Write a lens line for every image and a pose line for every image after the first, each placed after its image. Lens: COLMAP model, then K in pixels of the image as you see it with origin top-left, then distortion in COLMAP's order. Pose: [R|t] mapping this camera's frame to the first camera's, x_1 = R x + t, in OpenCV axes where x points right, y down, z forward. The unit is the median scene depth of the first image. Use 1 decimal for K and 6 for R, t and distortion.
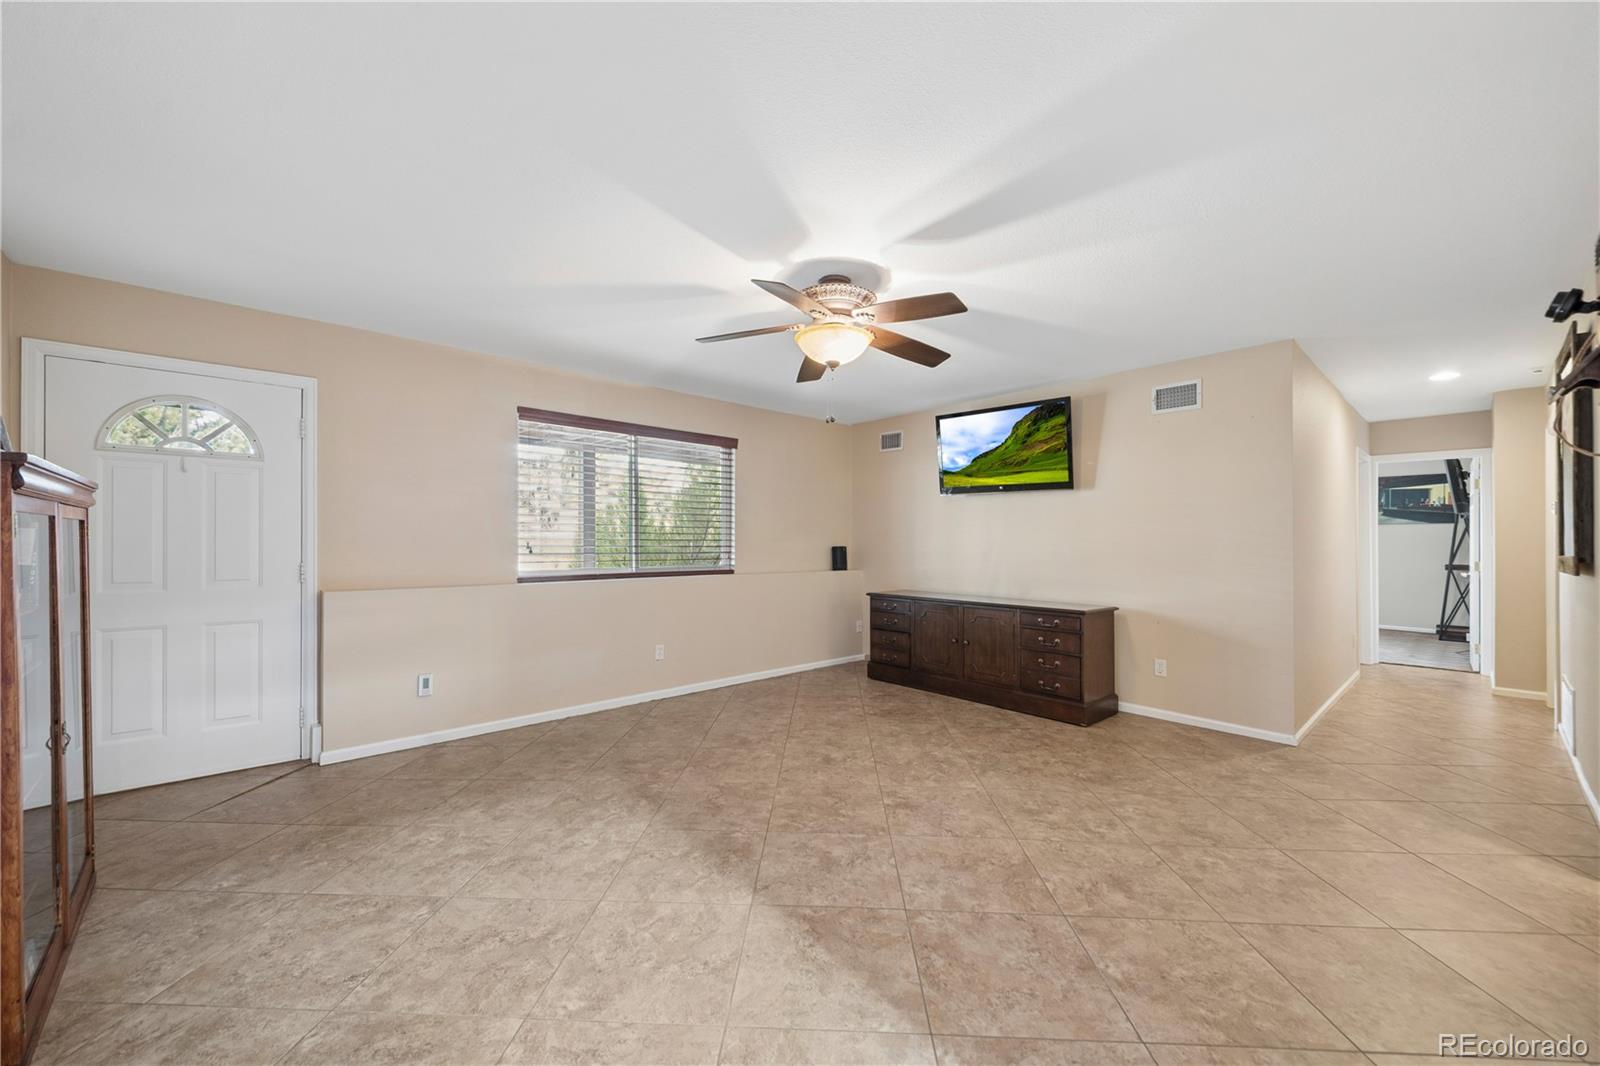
lens RADIAL K [[636.3, 0, 792.4], [0, 636.3, 526.8], [0, 0, 1]] dist [-0.018944, -0.002608]
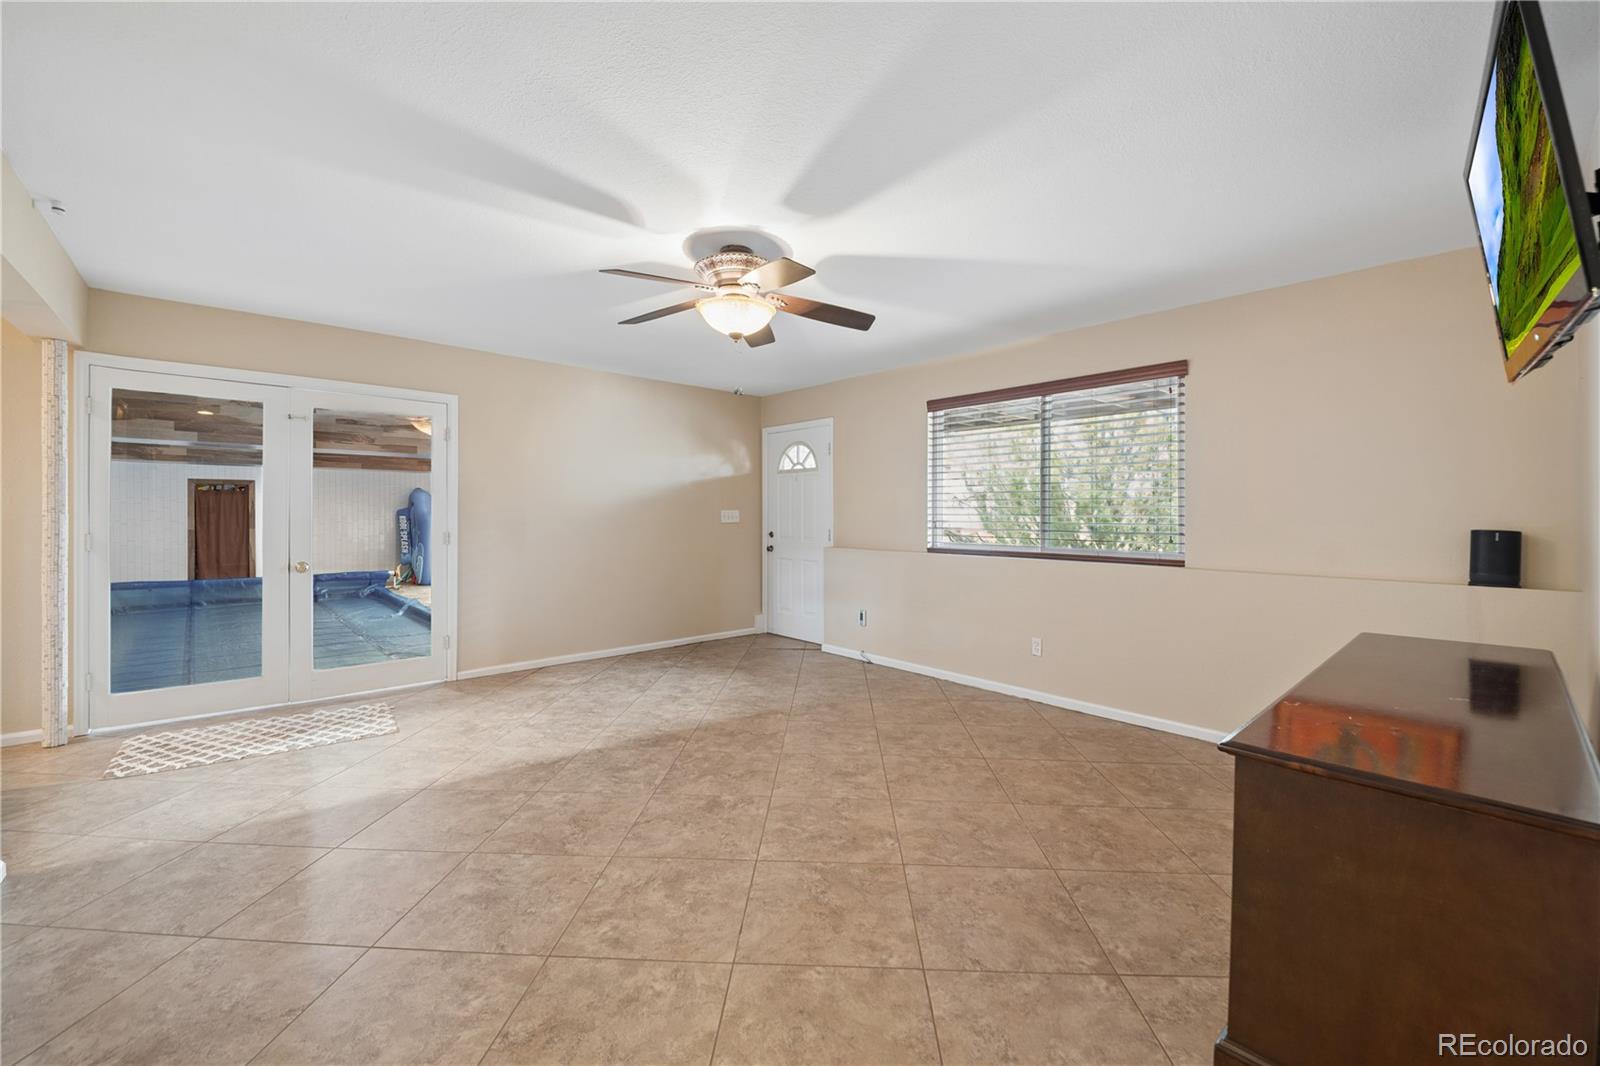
lens RADIAL K [[636.3, 0, 792.4], [0, 636.3, 528.6], [0, 0, 1]] dist [-0.018944, -0.002608]
pose [[0.021161, 0.039313, -0.999003, 1.040944], [0.002064, 0.999223, 0.039366, -0.000487], [0.999774, -0.002895, 0.021064, 1.045856]]
